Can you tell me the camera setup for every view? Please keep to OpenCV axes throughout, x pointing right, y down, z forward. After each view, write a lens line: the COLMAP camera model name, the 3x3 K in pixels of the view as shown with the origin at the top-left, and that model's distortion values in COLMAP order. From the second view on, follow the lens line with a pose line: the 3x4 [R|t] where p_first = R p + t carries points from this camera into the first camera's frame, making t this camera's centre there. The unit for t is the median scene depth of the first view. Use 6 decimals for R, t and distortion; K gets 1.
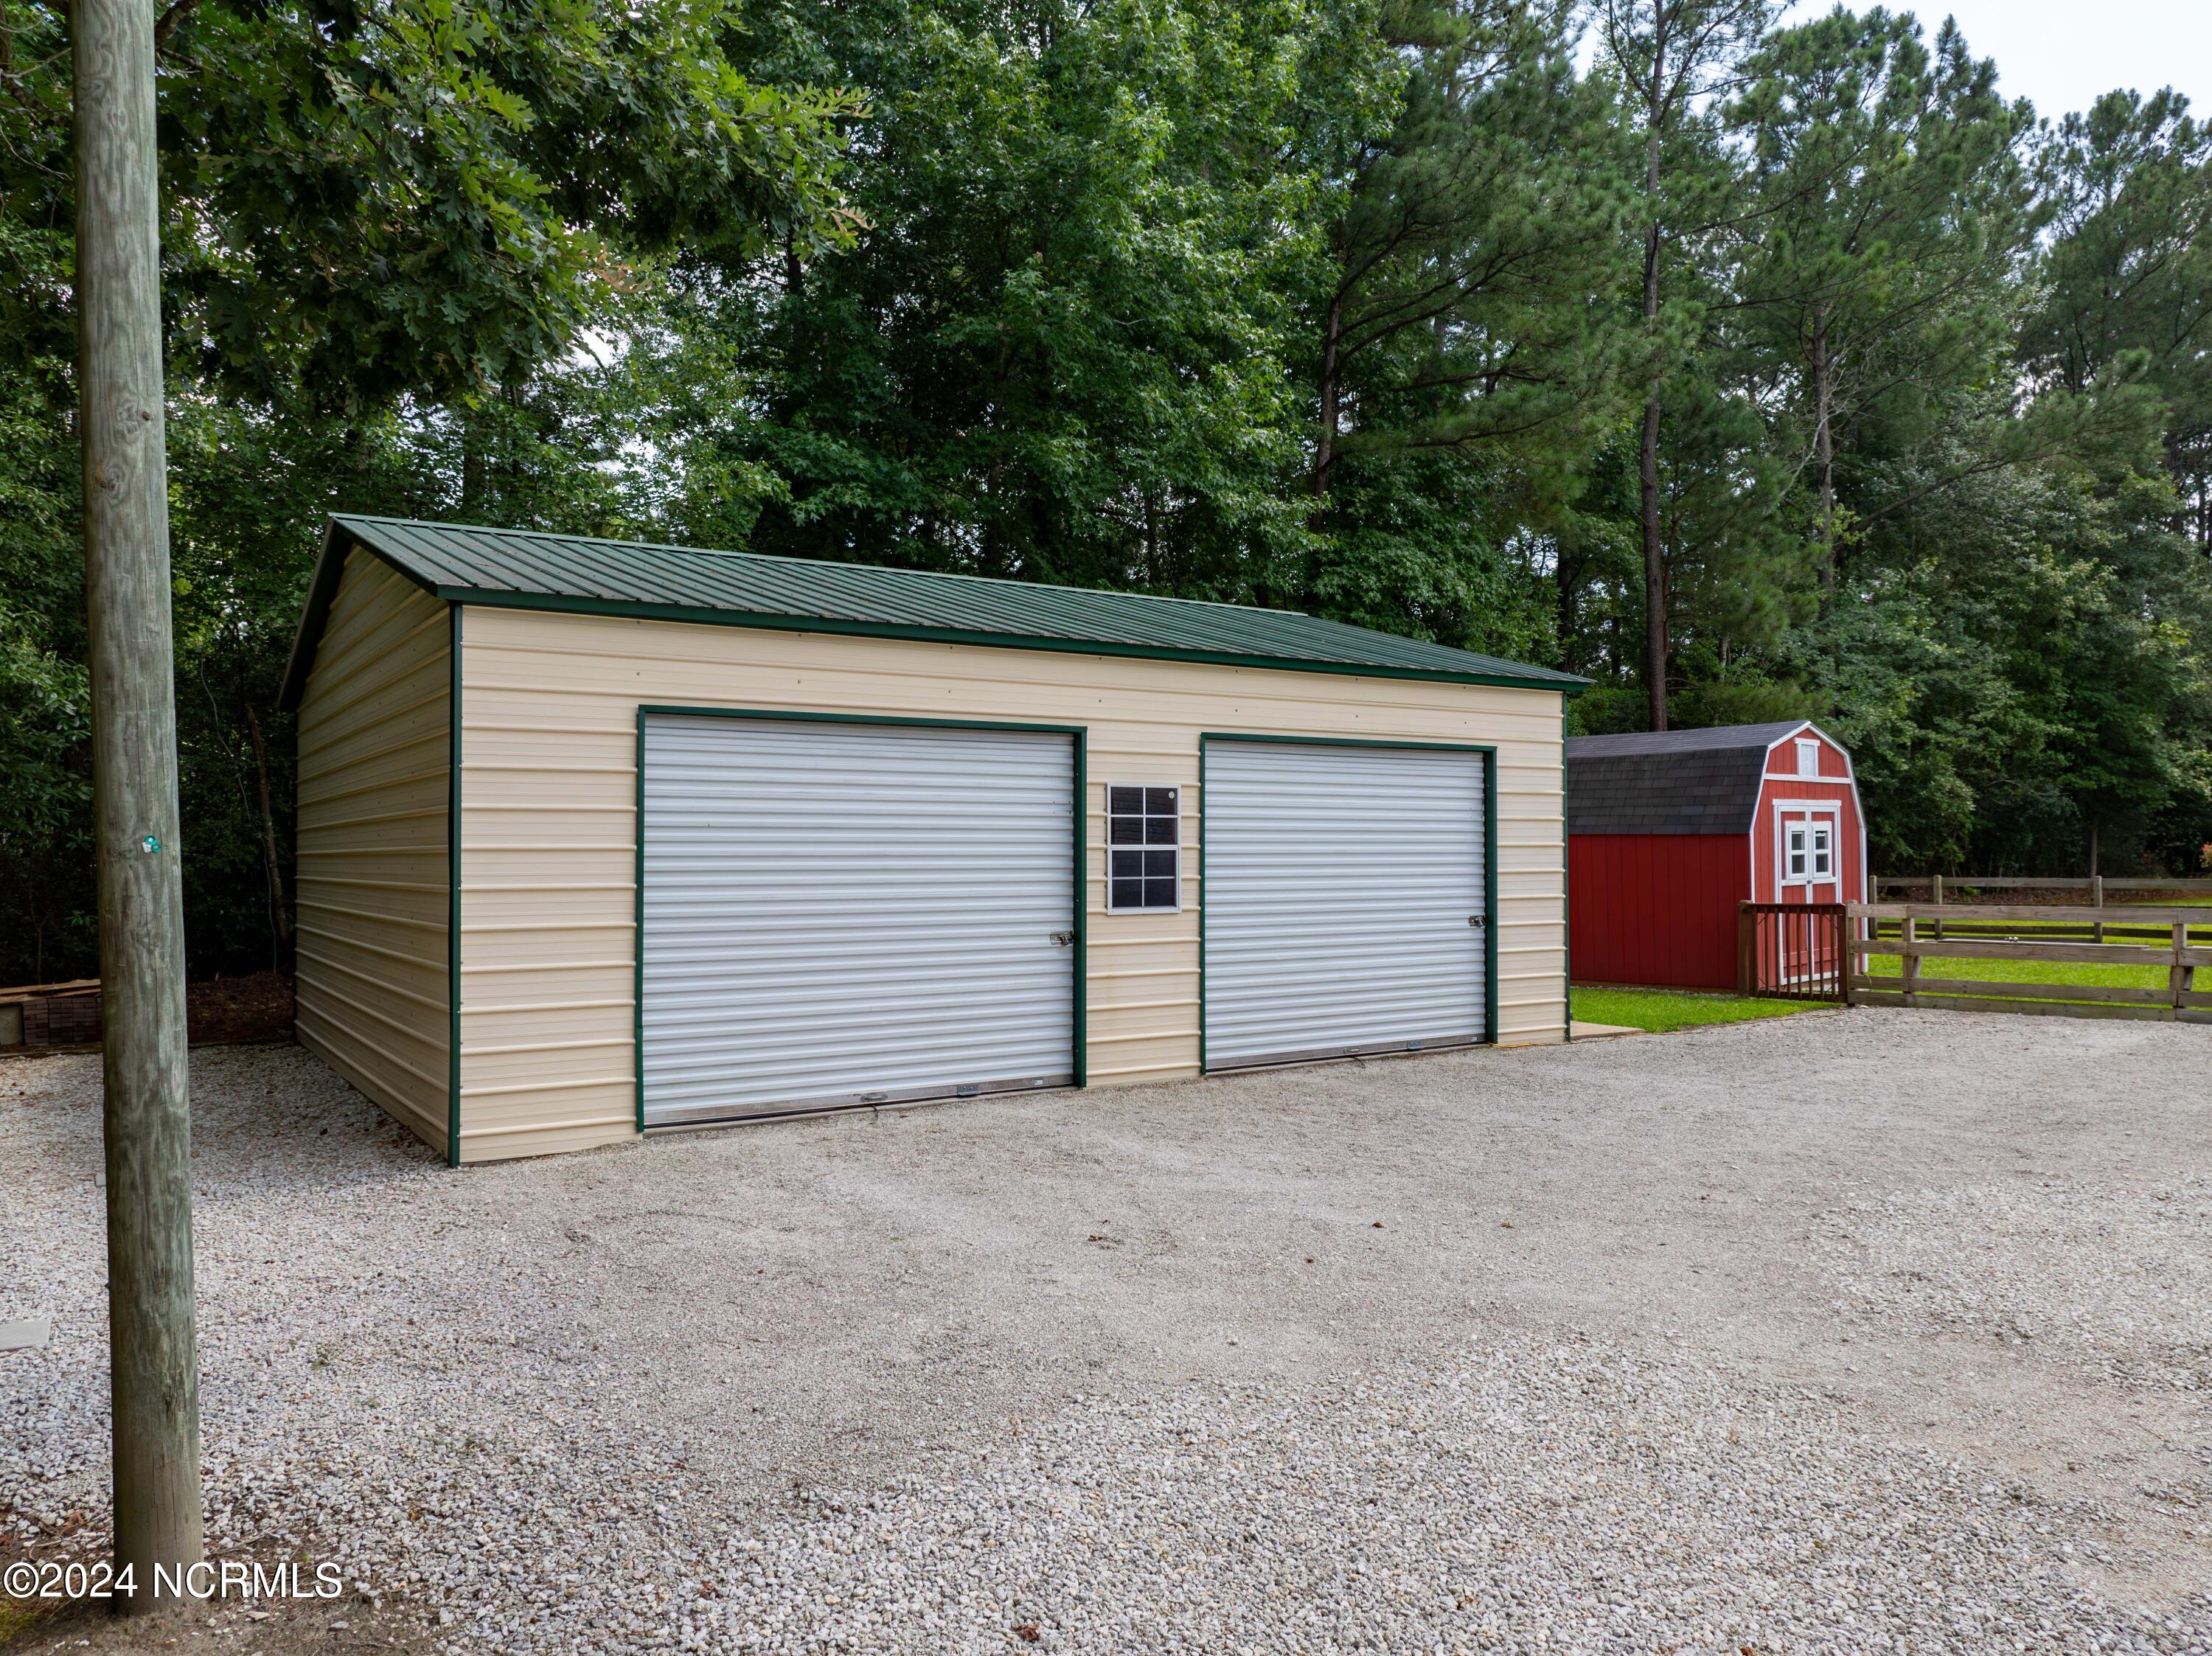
lens RADIAL K [[1562.1, 0, 1108.2], [0, 1562.1, 824.3], [0, 0, 1]] dist [-0.039676, 0.007441]
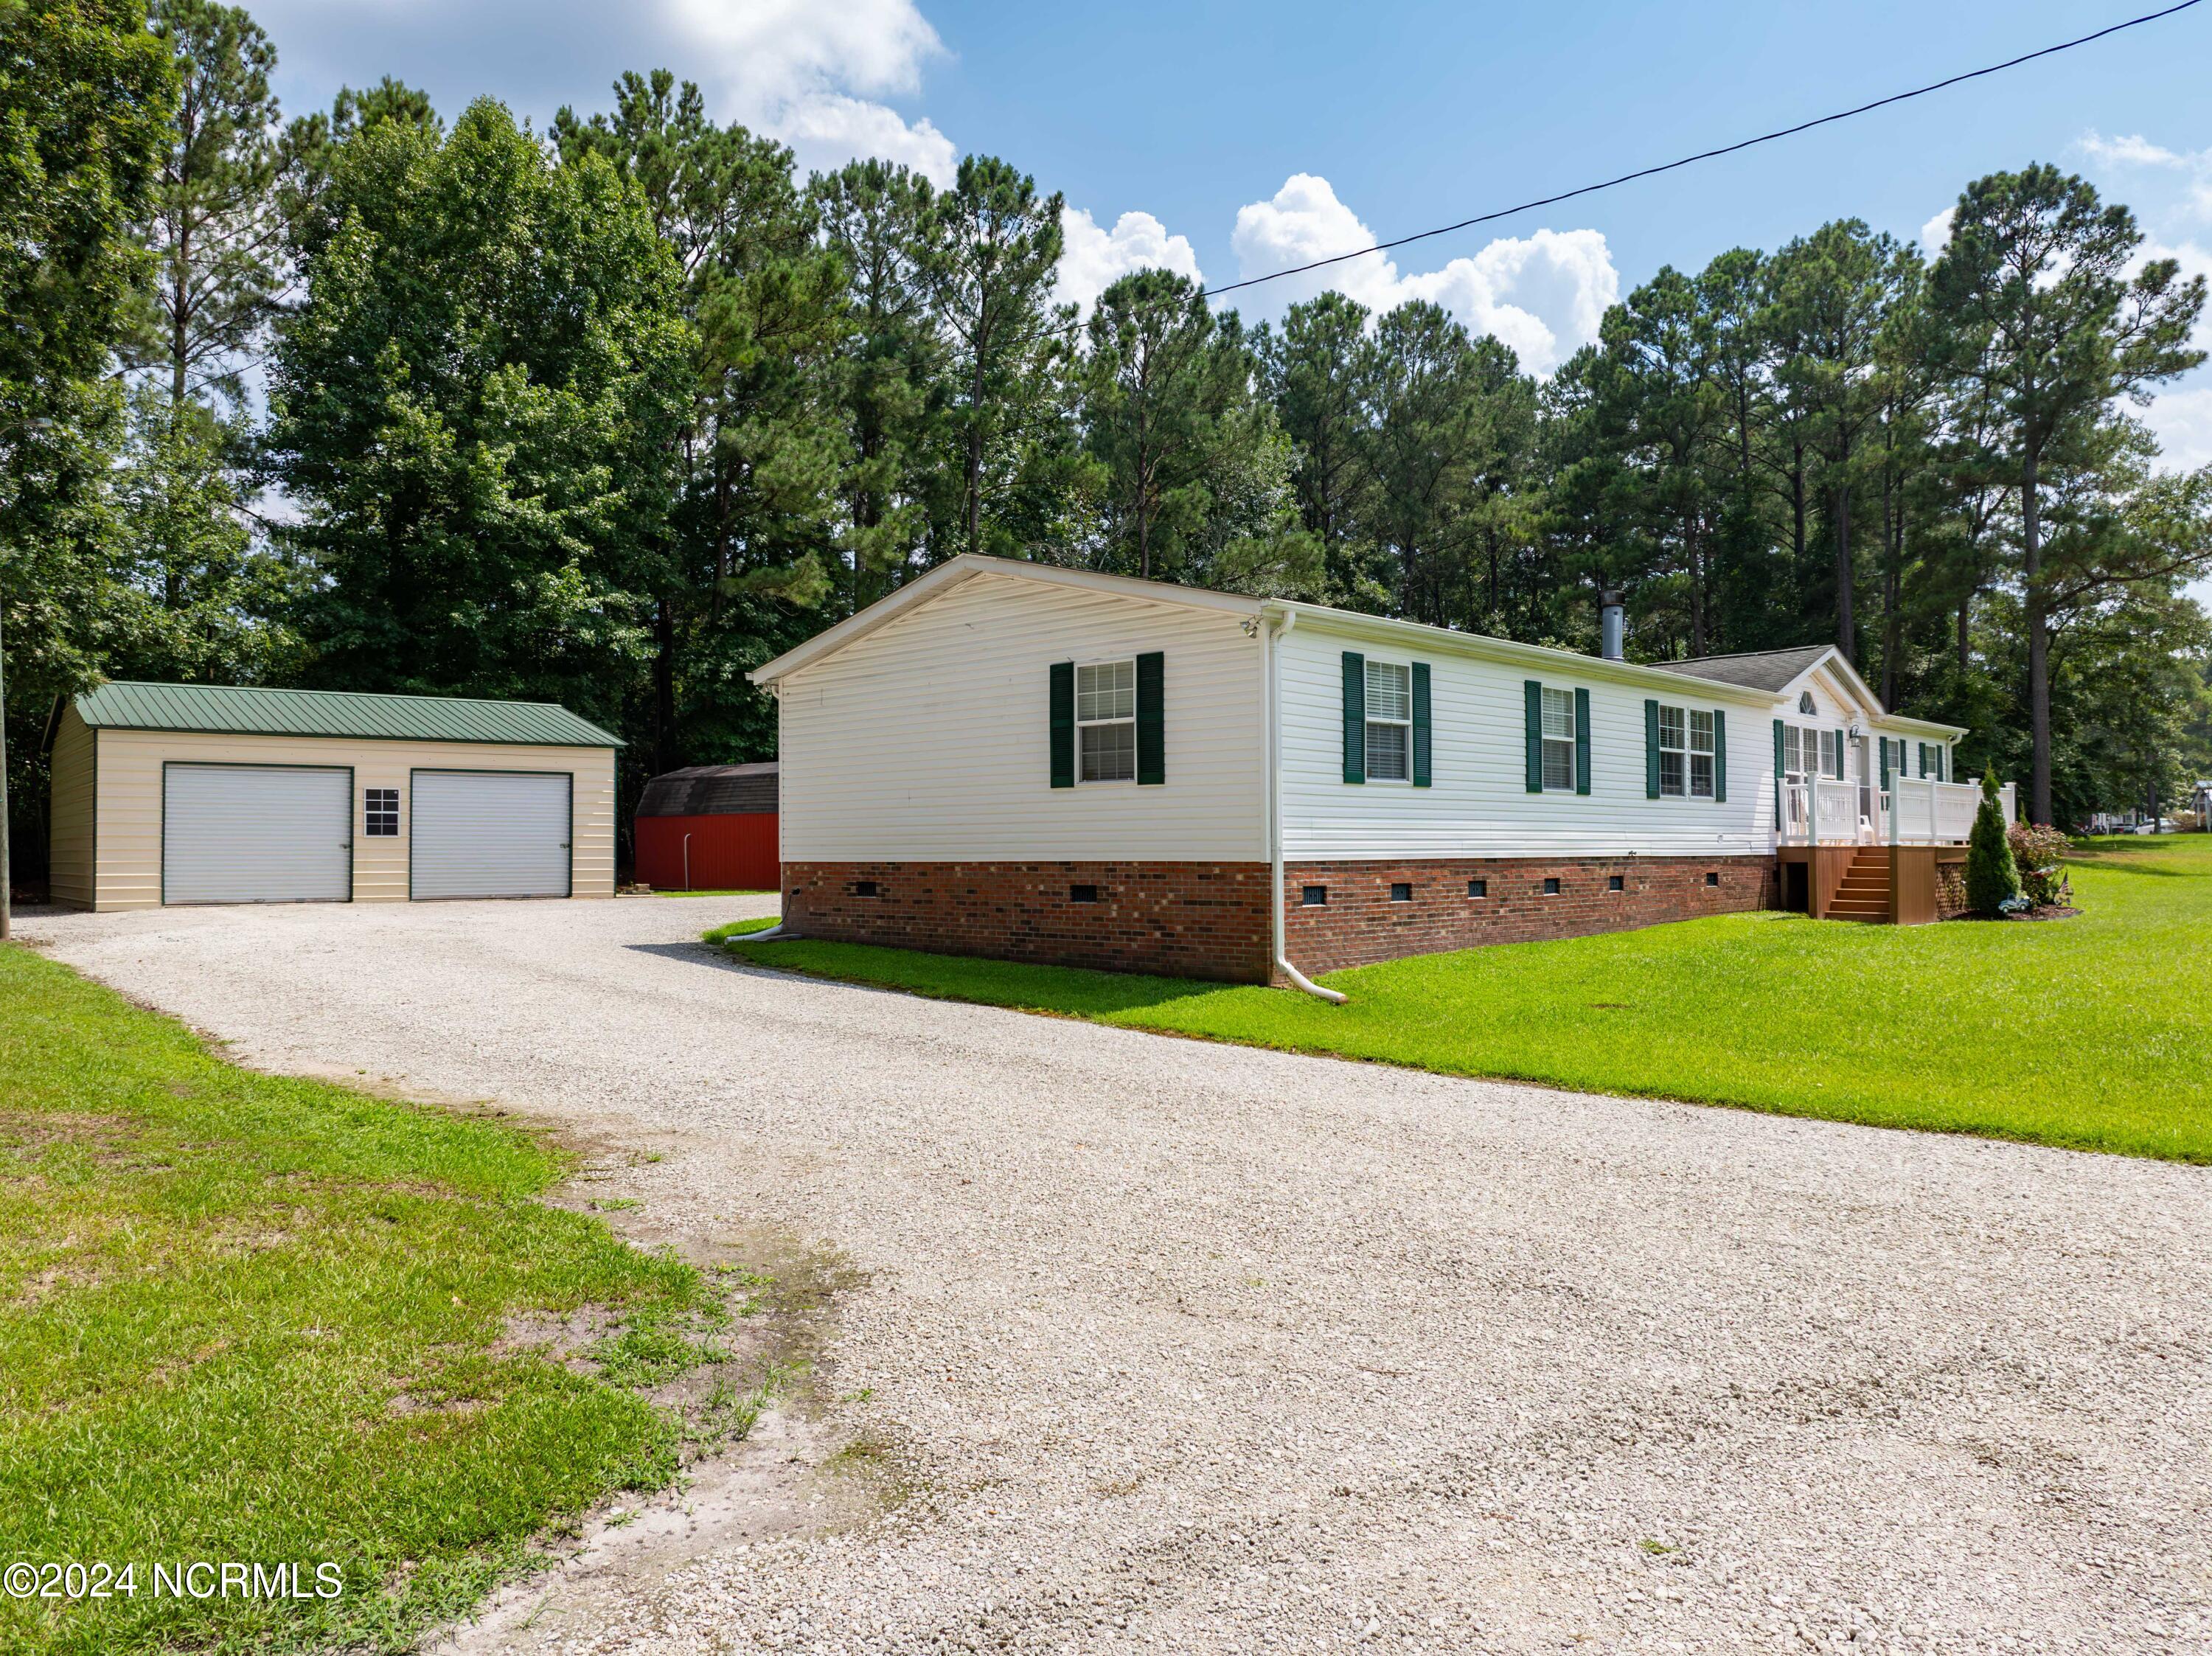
lens RADIAL K [[1562.1, 0, 1112.3], [0, 1562.1, 821.2], [0, 0, 1]] dist [-0.039676, 0.007441]
pose [[0.994647, 0.001476, 0.103324, 0.584643], [-0.001273, 0.999997, -0.002030, 0.020101], [-0.103326, 0.001887, 0.994646, -1.026698]]
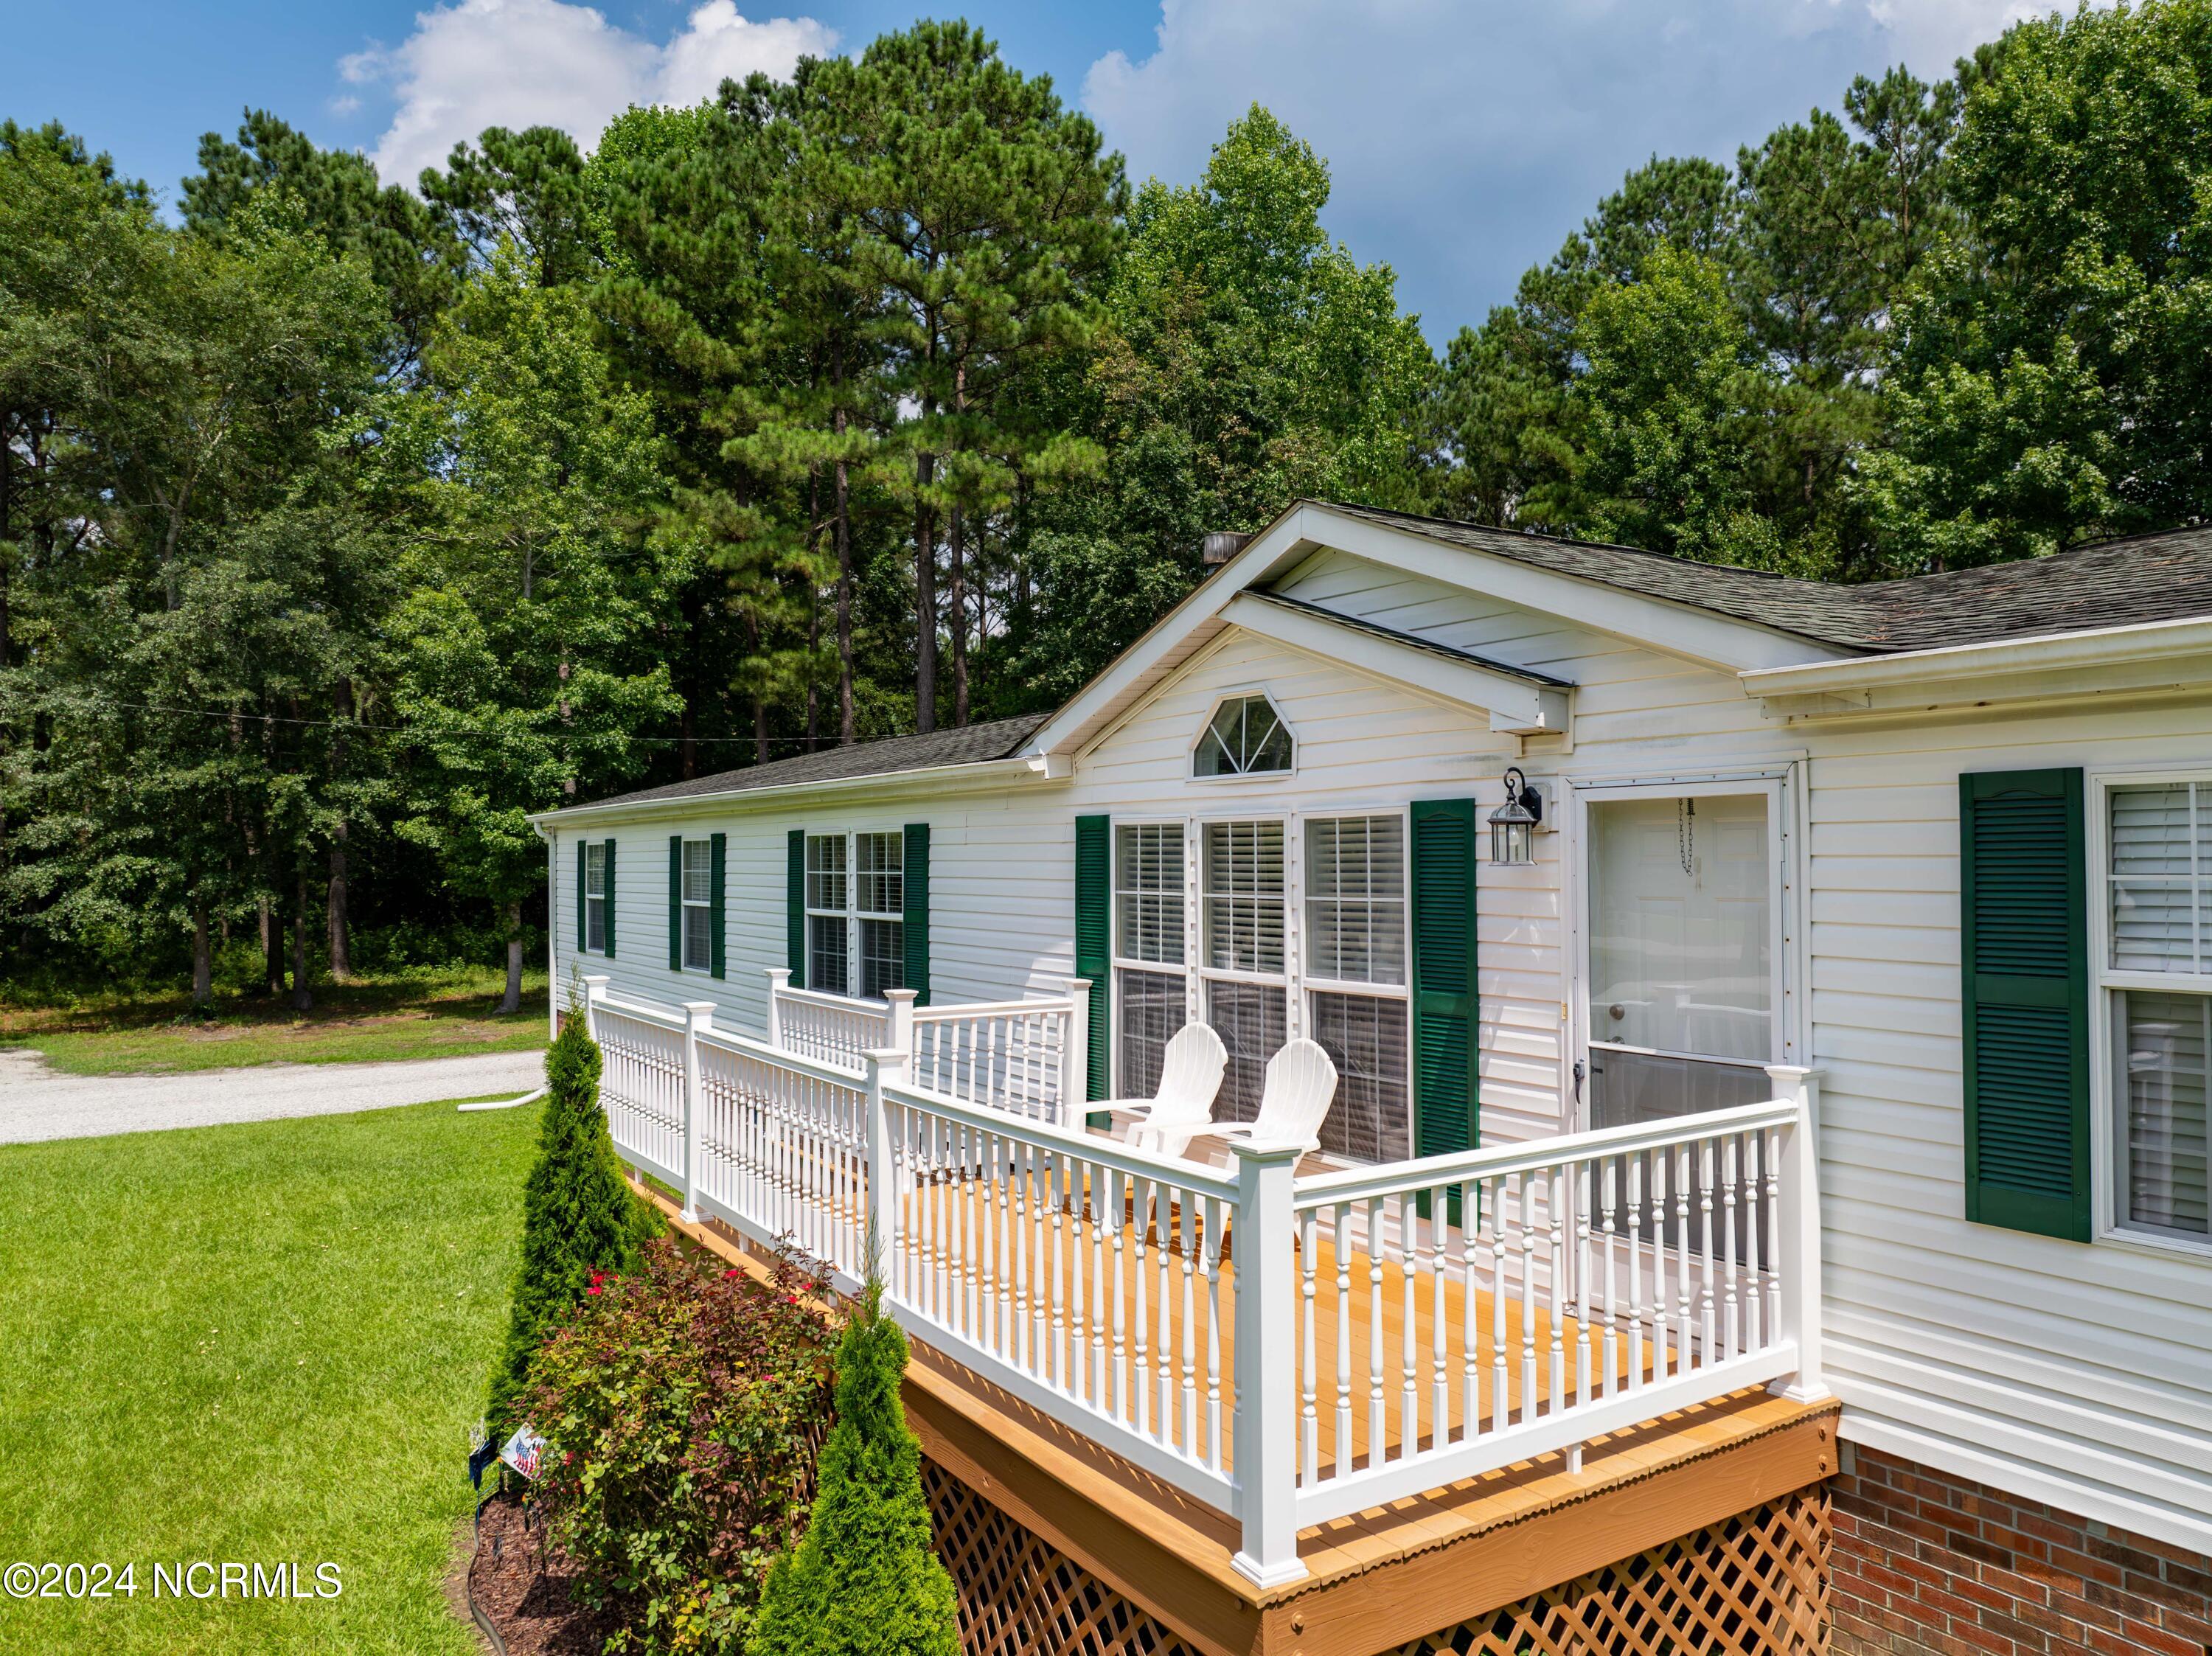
lens RADIAL K [[1562.1, 0, 1111.2], [0, 1562.1, 826.5], [0, 0, 1]] dist [-0.039676, 0.007441]
pose [[-0.140506, -0.013838, -0.989983, 1.797241], [0.026467, 0.999492, -0.017727, -0.059885], [0.989726, -0.028692, -0.140068, 0.343189]]
